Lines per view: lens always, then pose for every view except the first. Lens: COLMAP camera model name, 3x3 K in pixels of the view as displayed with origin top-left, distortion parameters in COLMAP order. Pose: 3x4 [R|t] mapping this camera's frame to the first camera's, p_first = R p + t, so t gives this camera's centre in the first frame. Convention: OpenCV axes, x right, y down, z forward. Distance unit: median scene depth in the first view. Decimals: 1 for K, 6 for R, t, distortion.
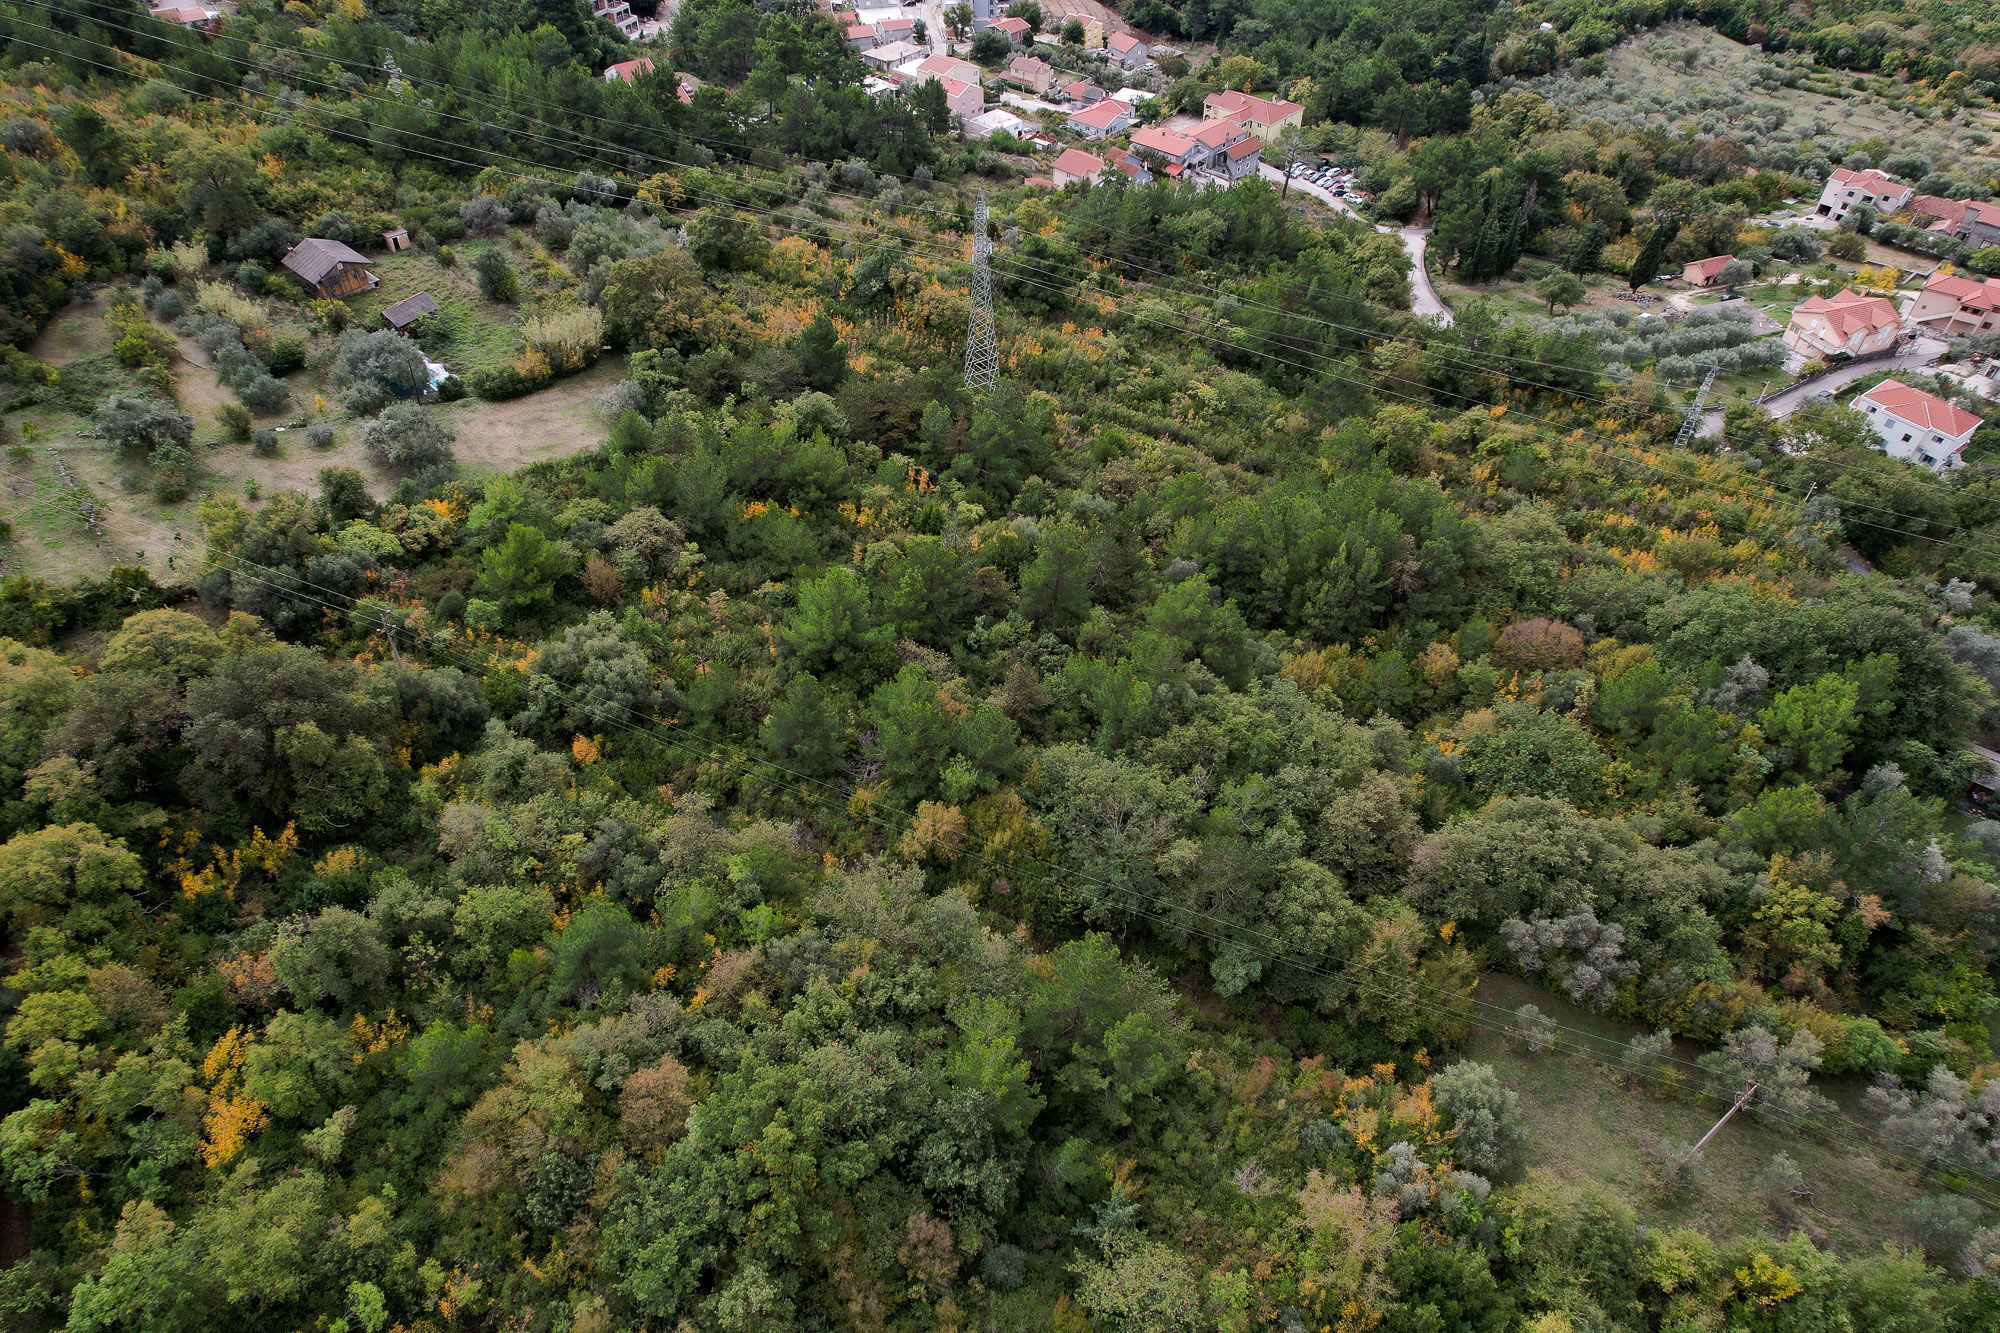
lens RADIAL K [[1277.8, 0, 1004.7], [0, 1277.8, 682.0], [0, 0, 1]] dist [-0.078399, 0.070100]
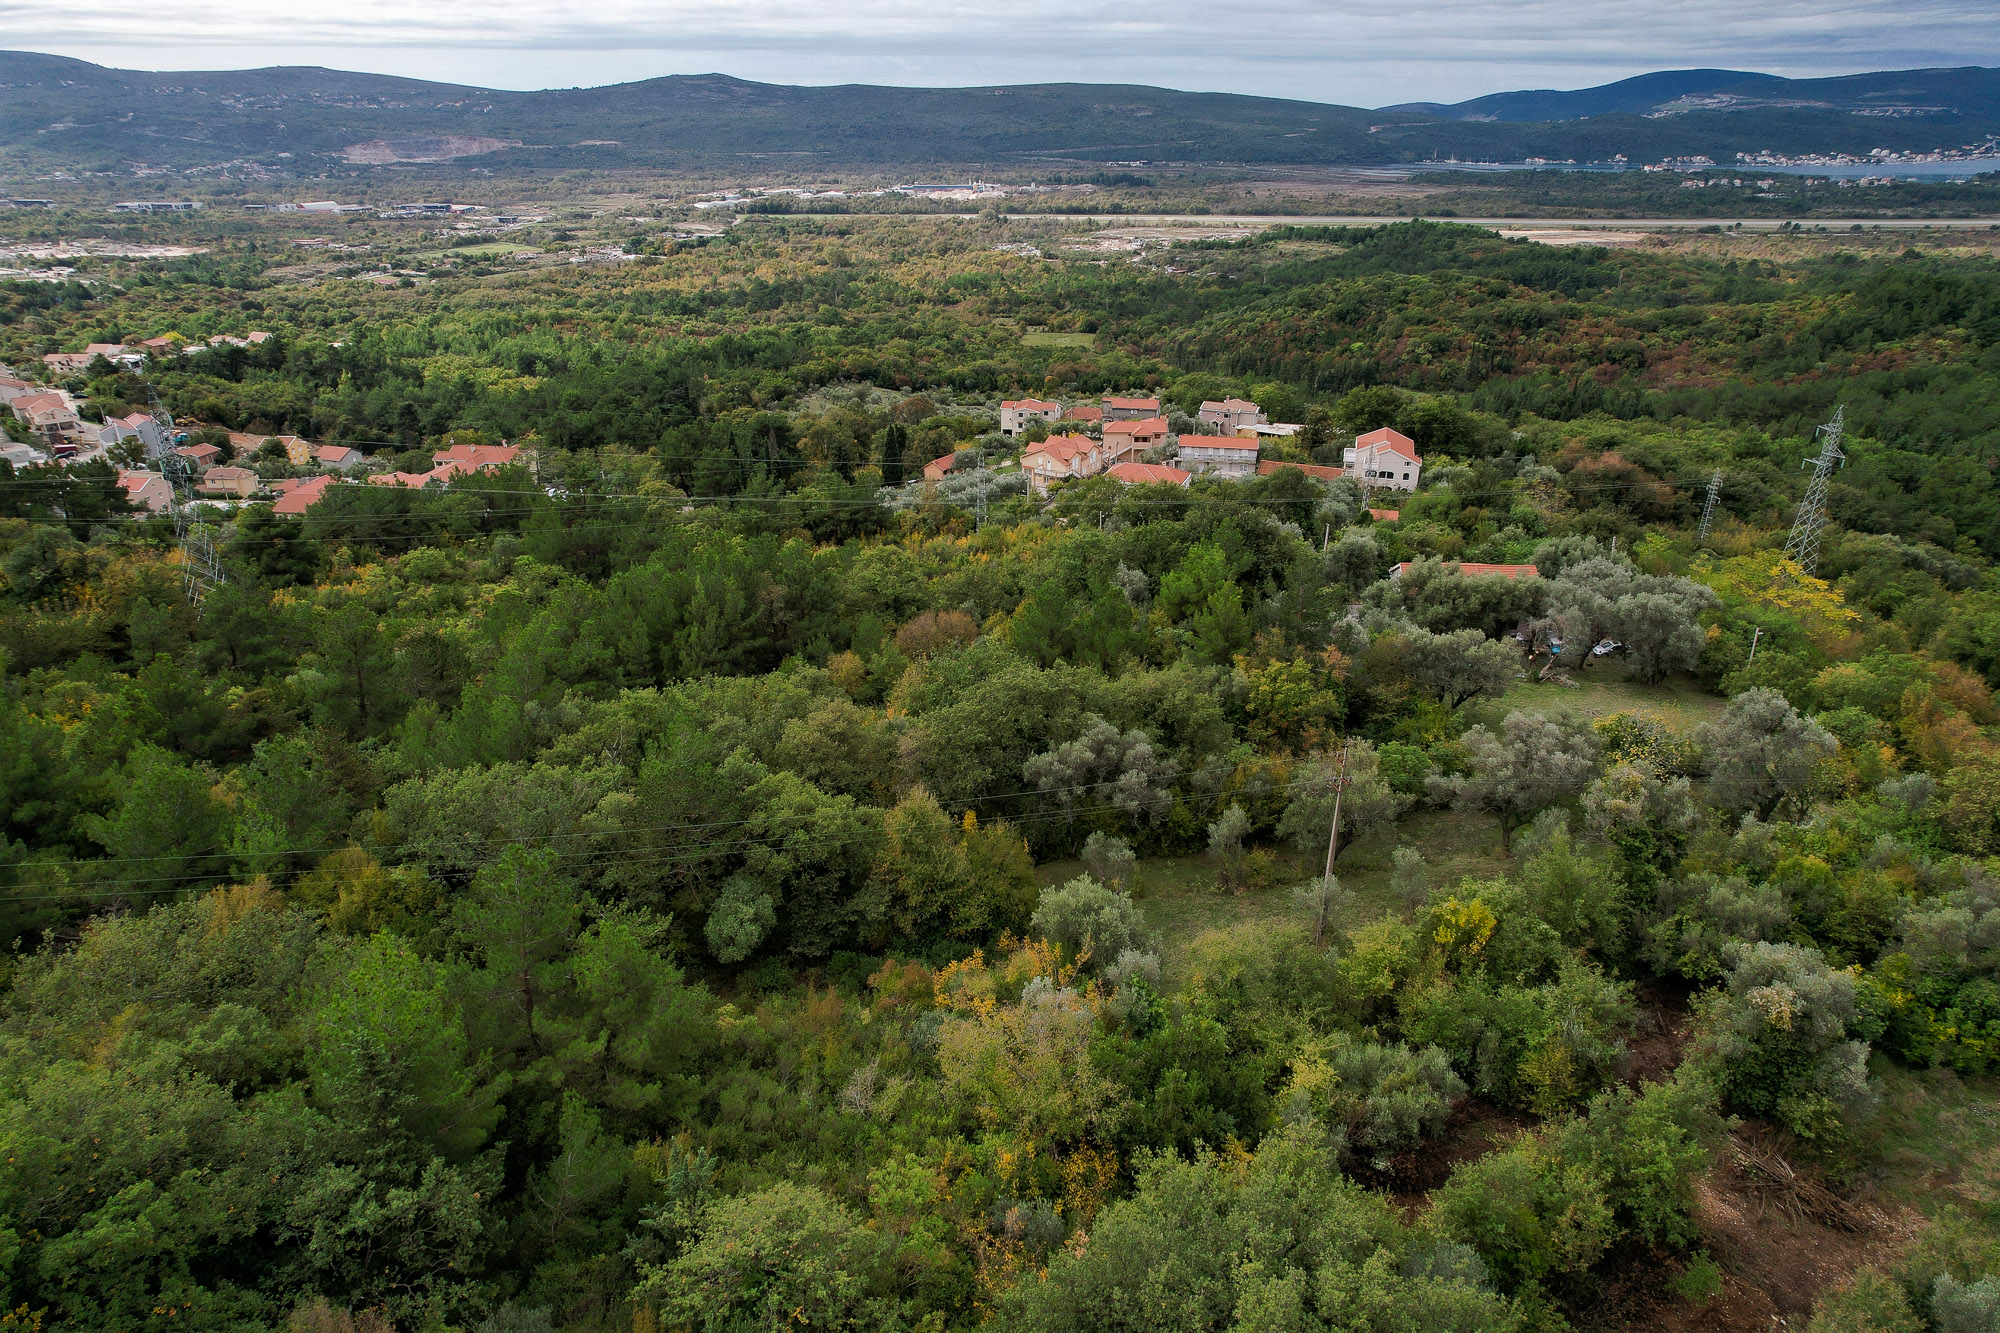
lens RADIAL K [[1277.8, 0, 1003.6], [0, 1277.8, 683.4], [0, 0, 1]] dist [-0.078399, 0.070100]
pose [[0.830315, -0.236328, 0.504704, -0.024422], [0.397389, 0.886010, -0.238891, 0.333678], [-0.390716, 0.398918, 0.829582, 0.289182]]
